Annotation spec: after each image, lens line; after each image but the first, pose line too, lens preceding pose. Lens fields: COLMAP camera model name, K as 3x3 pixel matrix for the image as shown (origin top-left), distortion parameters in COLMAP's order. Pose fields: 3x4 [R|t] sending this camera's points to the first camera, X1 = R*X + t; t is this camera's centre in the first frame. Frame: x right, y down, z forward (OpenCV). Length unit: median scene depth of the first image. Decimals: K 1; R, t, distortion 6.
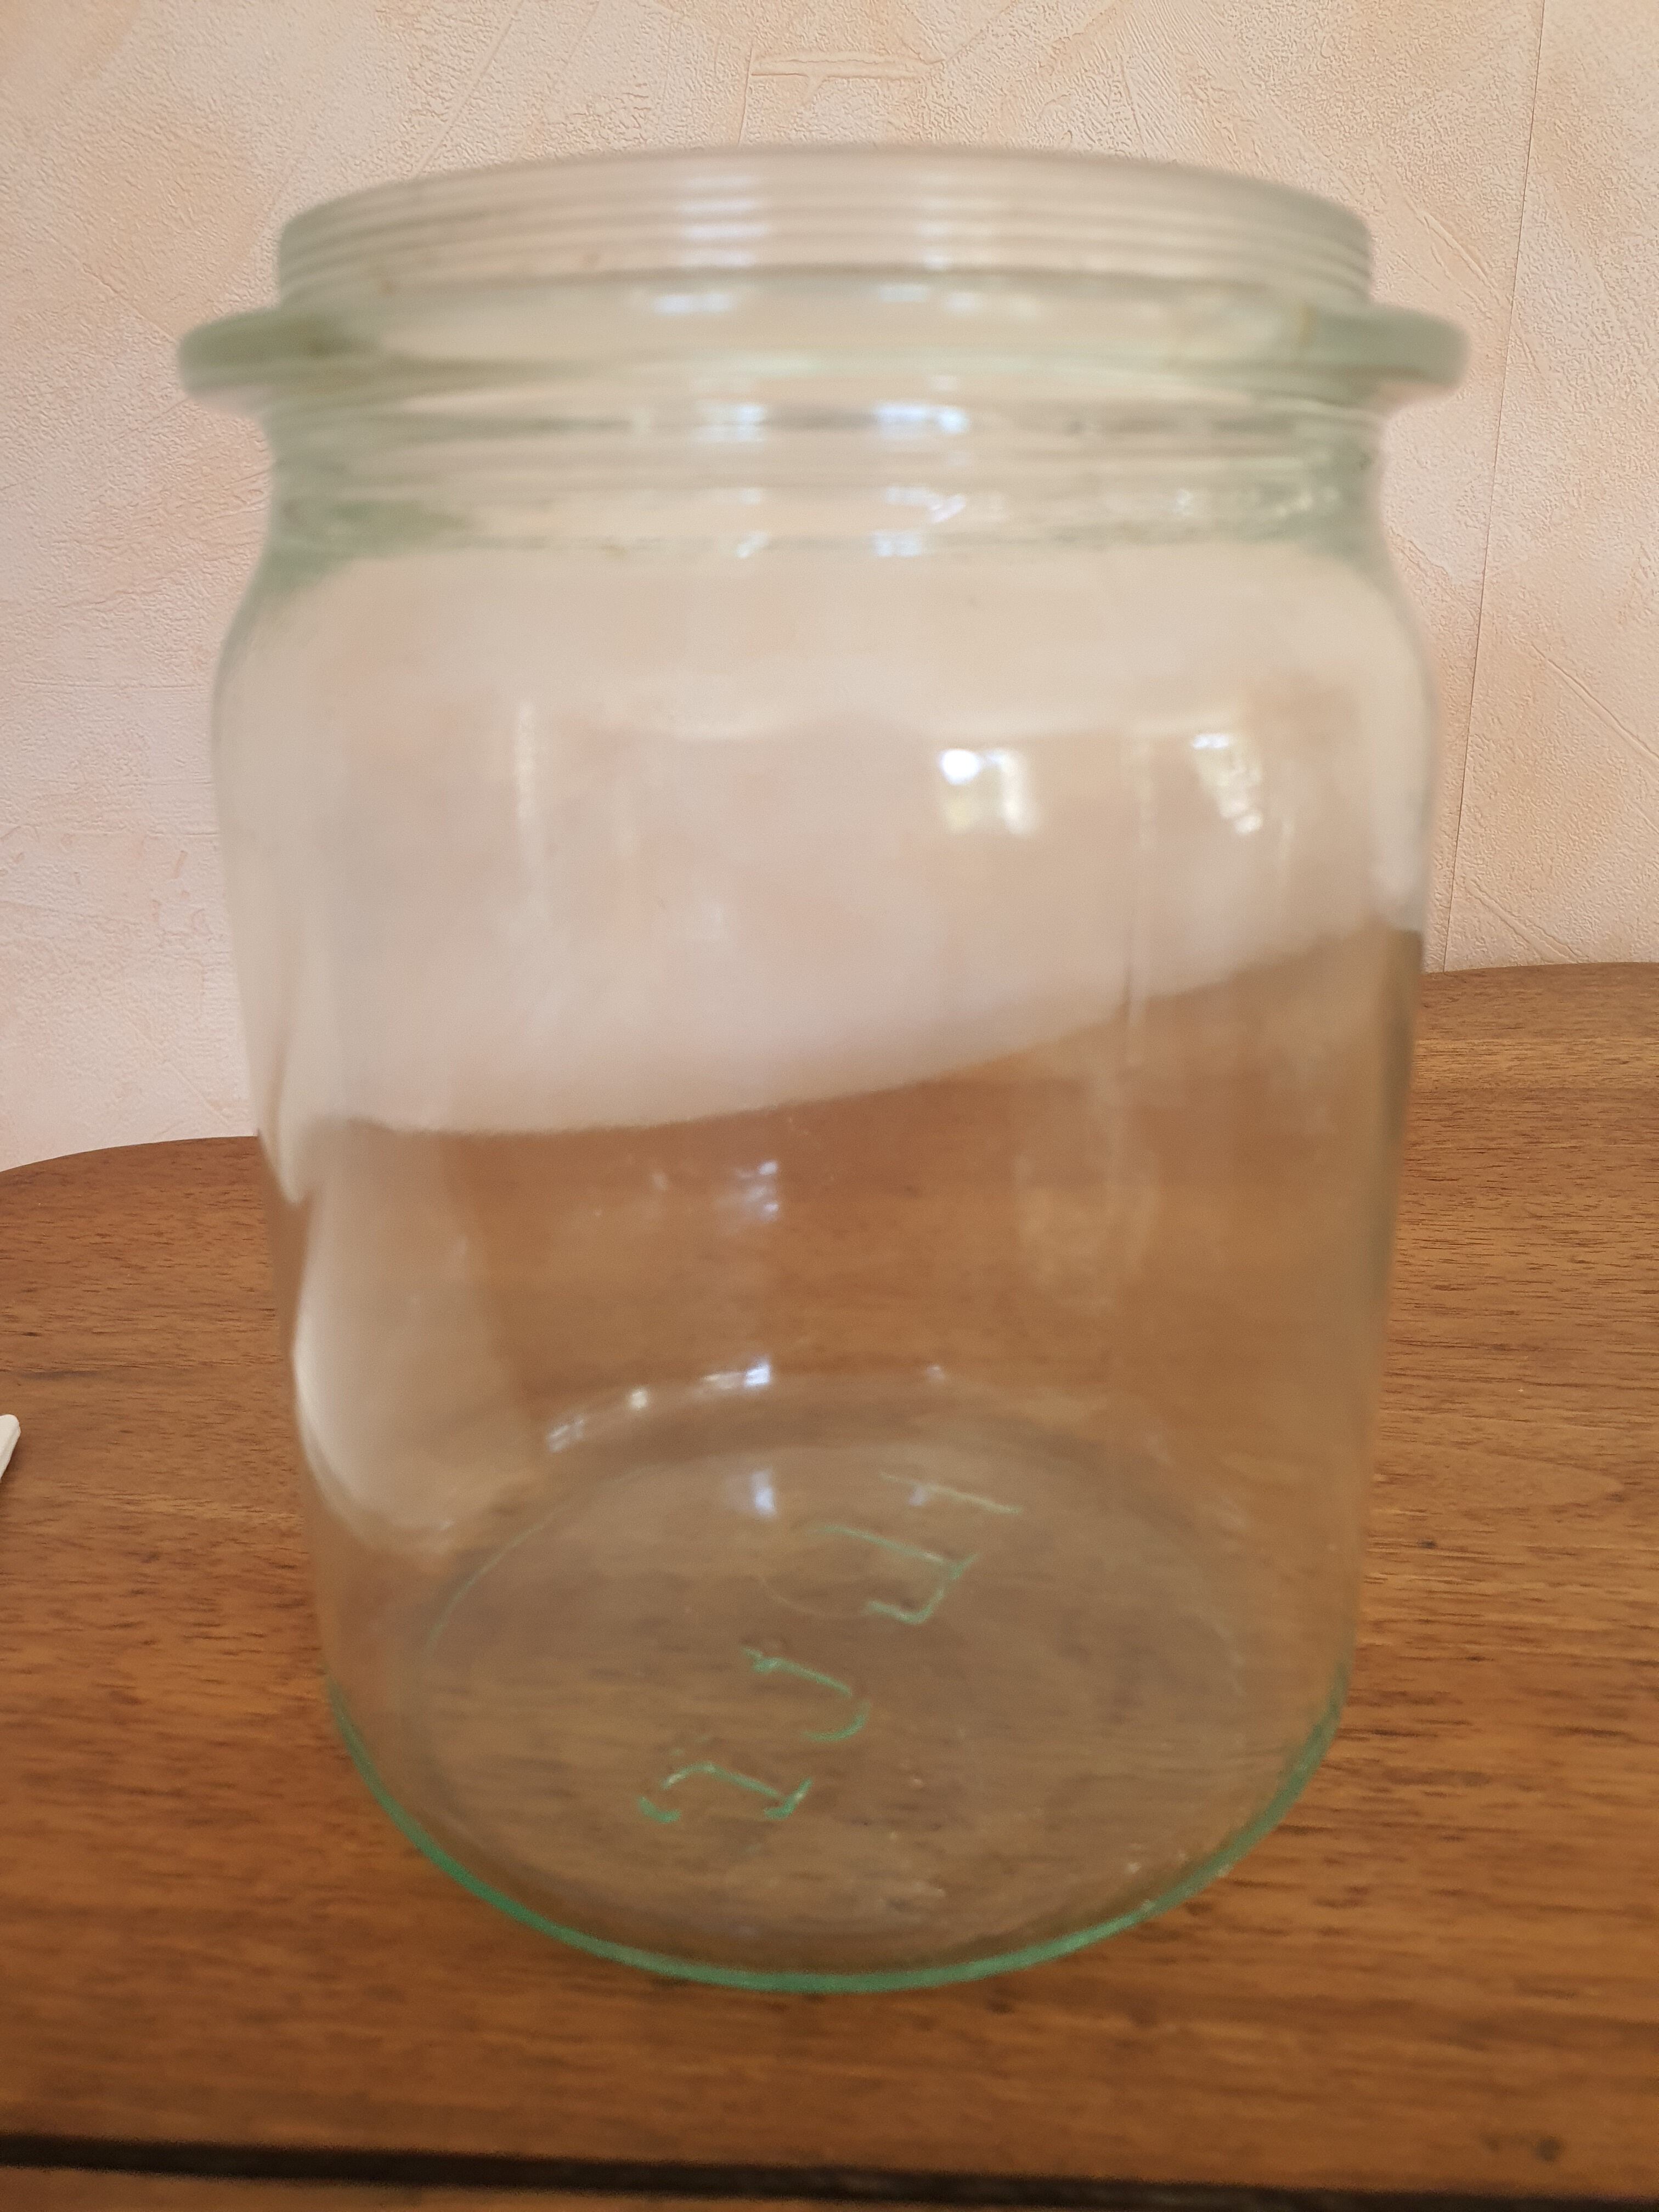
lens RADIAL K [[1685.0, 0, 829.5], [0, 1685.0, 1106.0], [0, 0, 1]] dist [-0.058978, 0.064318]
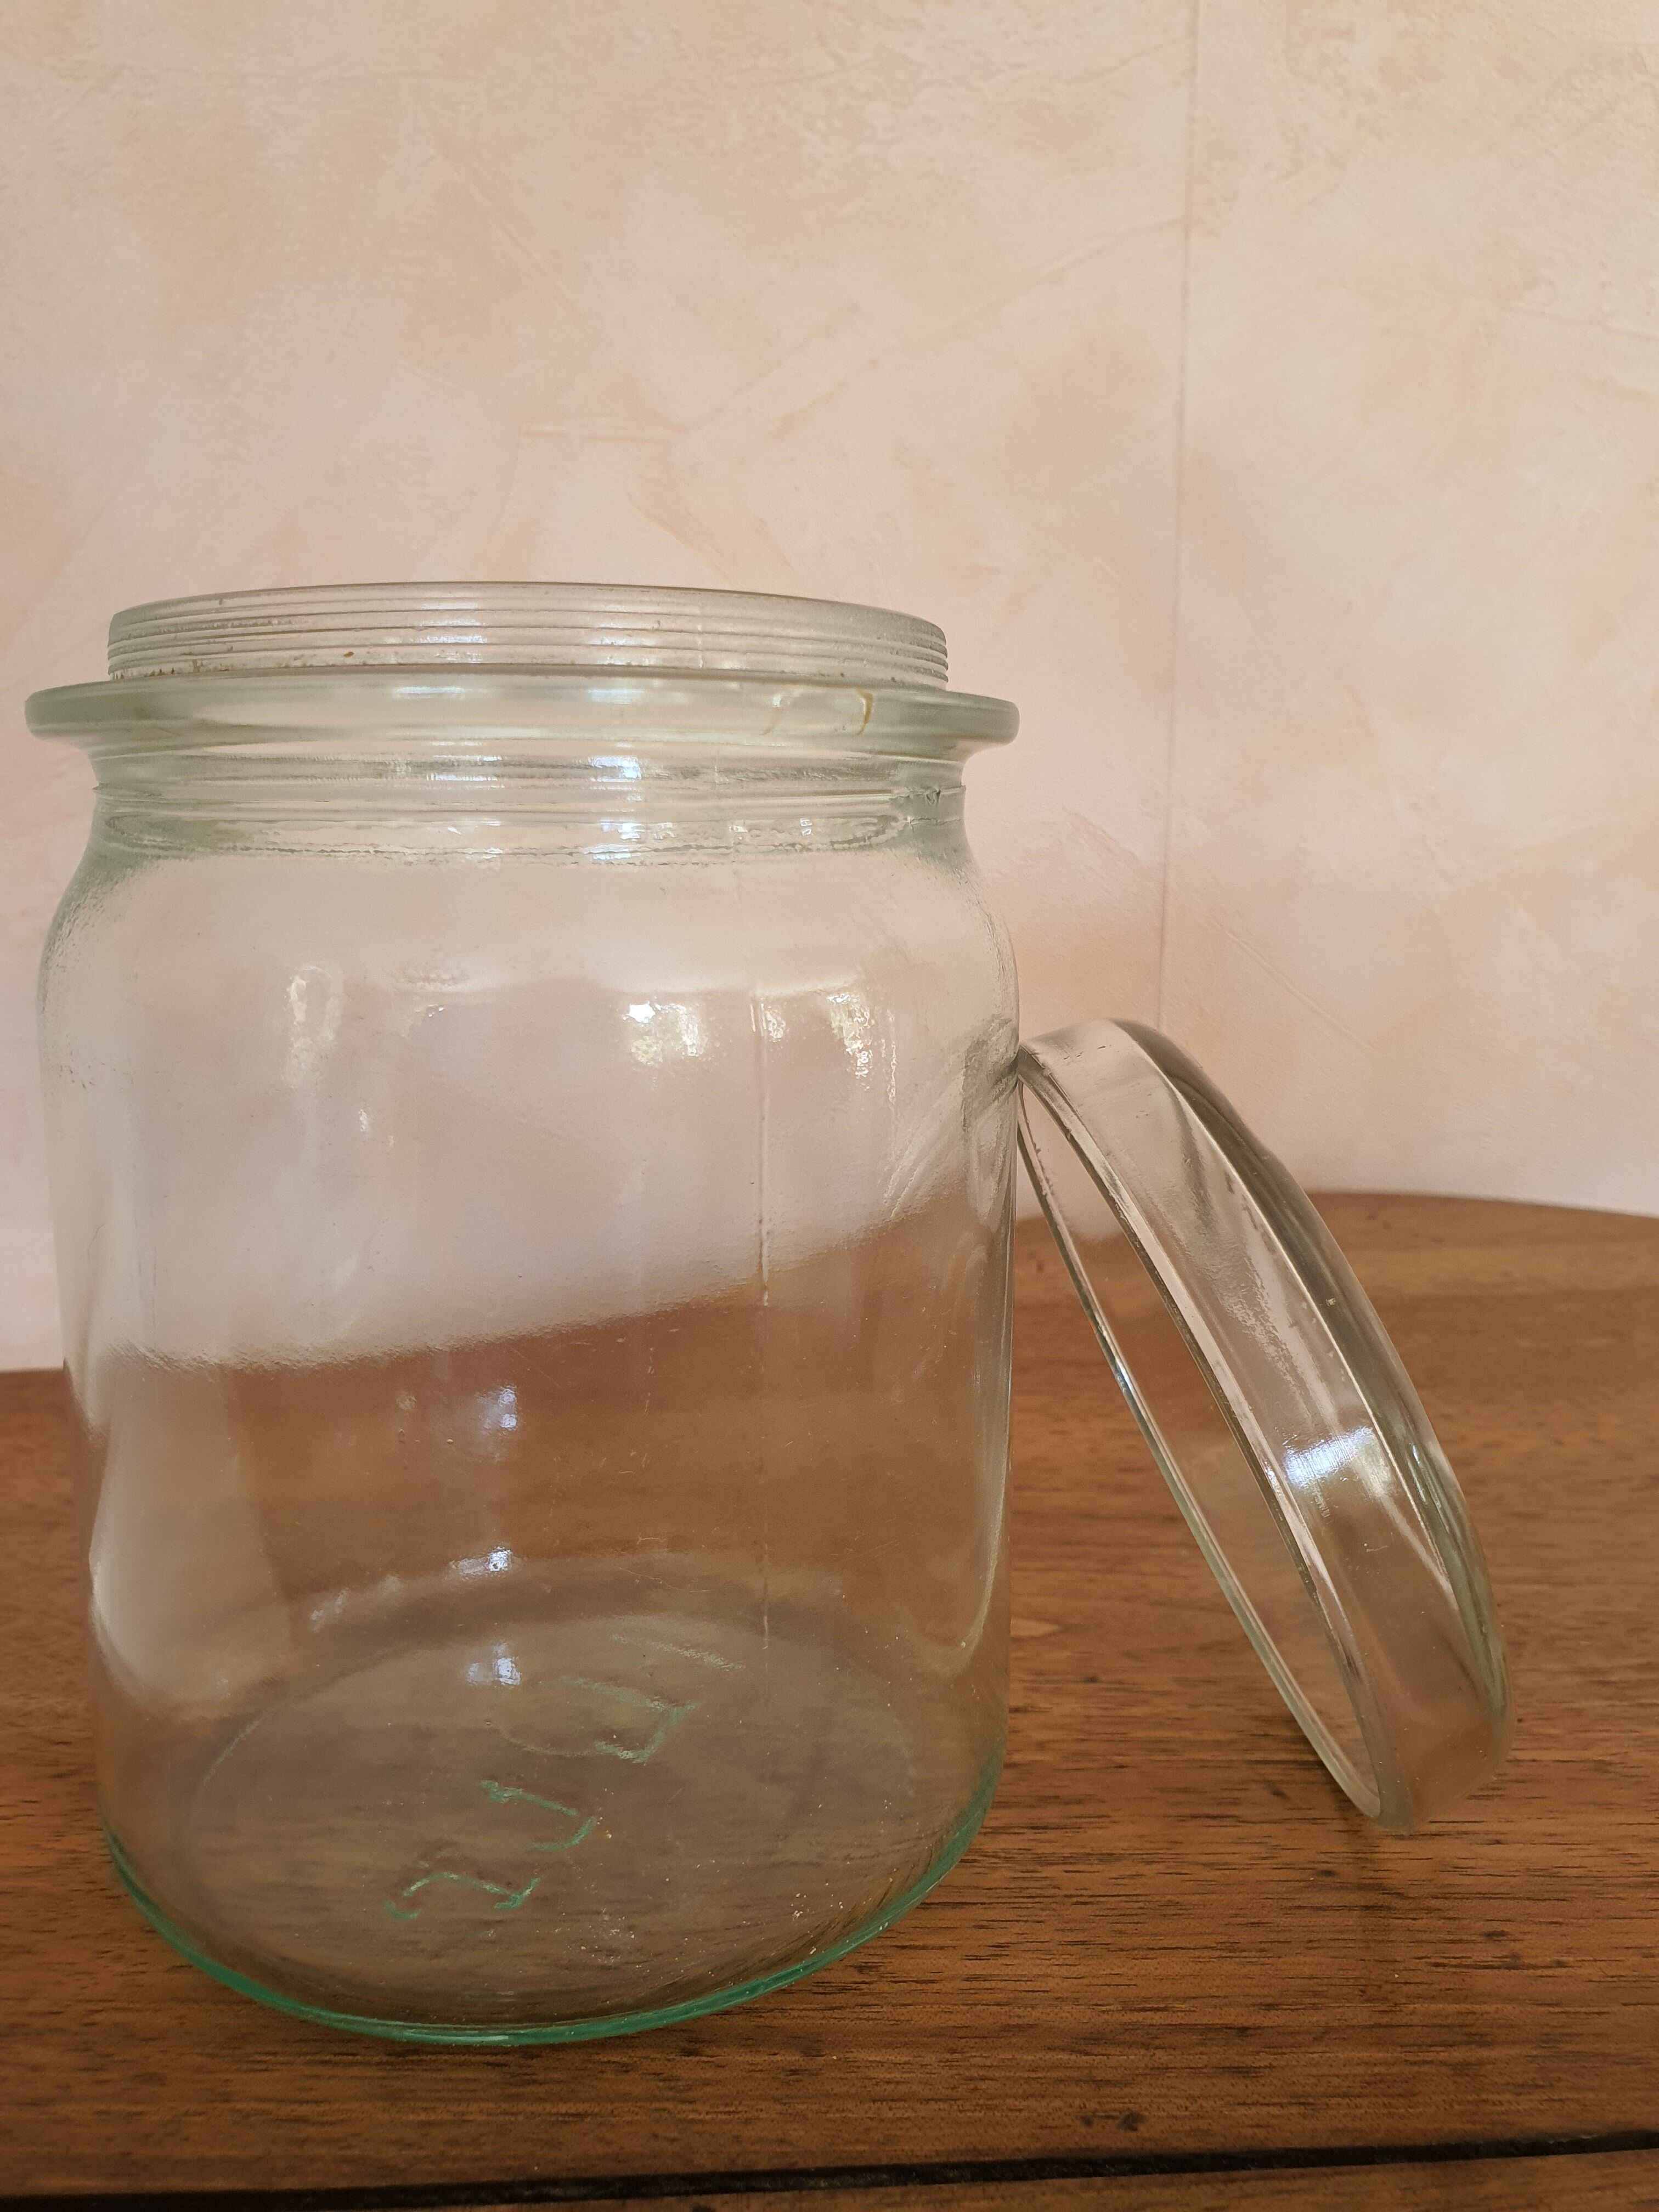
lens RADIAL K [[1711.4, 0, 829.5], [0, 1711.4, 1106.0], [0, 0, 1]] dist [-0.008209, -0.002109]
pose [[0.993352, -0.008878, 0.114771, 0.057869], [0.026700, 0.987601, -0.154695, 0.060602], [-0.111975, 0.156731, 0.981273, -0.255168]]
